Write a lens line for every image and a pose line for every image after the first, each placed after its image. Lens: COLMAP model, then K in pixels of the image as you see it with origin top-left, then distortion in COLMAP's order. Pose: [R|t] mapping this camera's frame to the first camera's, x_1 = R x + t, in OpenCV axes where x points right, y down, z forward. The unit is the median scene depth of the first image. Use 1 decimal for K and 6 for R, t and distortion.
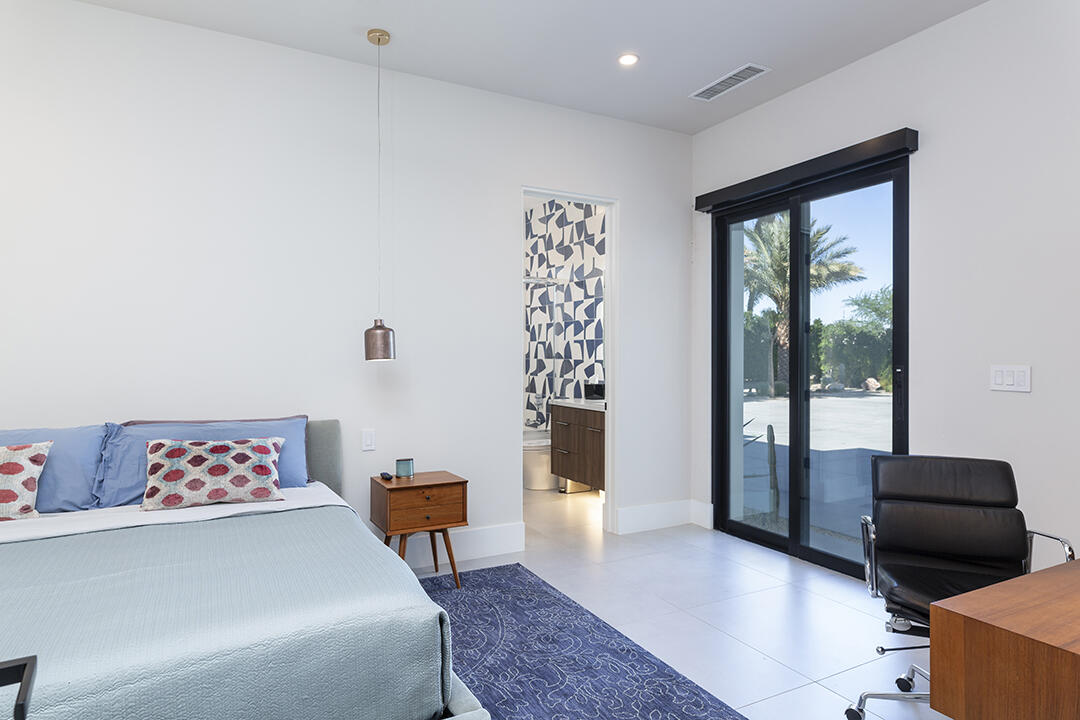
lens RADIAL K [[624.6, 0, 538.9], [0, 624.6, 356.0], [0, 0, 1]] dist [-0.001348, -0.001976]
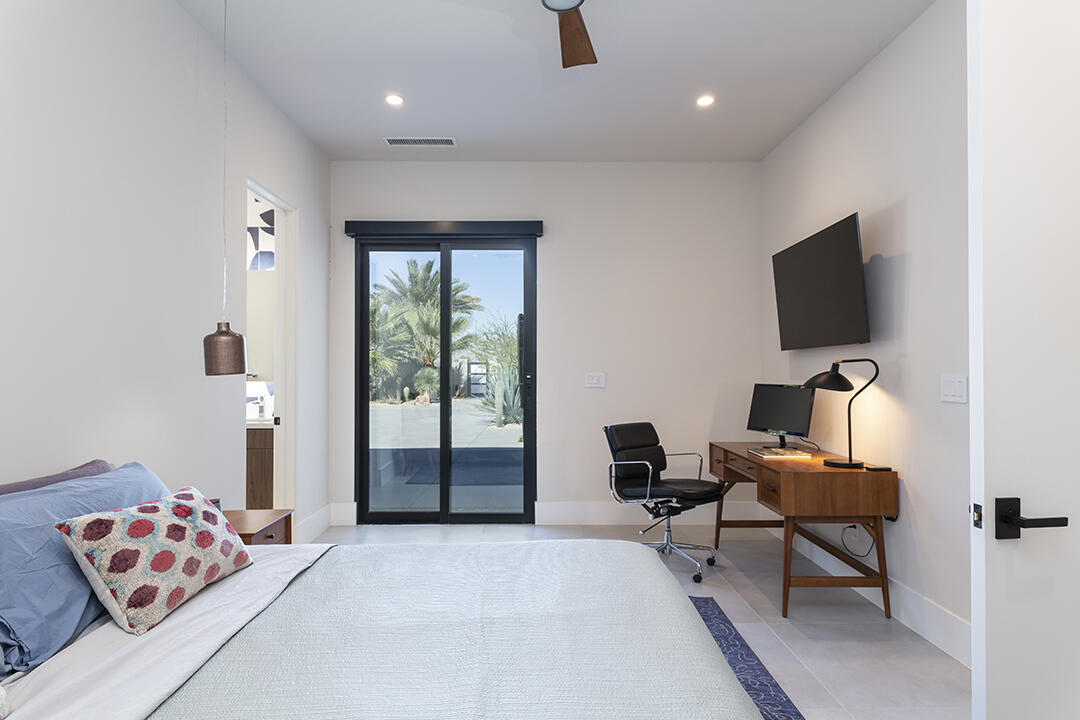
lens RADIAL K [[624.6, 0, 536.6], [0, 624.6, 369.0], [0, 0, 1]] dist [-0.001348, -0.001976]
pose [[0.452594, -0.003952, 0.891708, -0.773406], [-0.000194, 0.999990, 0.004531, -0.004649], [-0.891717, -0.002224, 0.452588, 0.295156]]
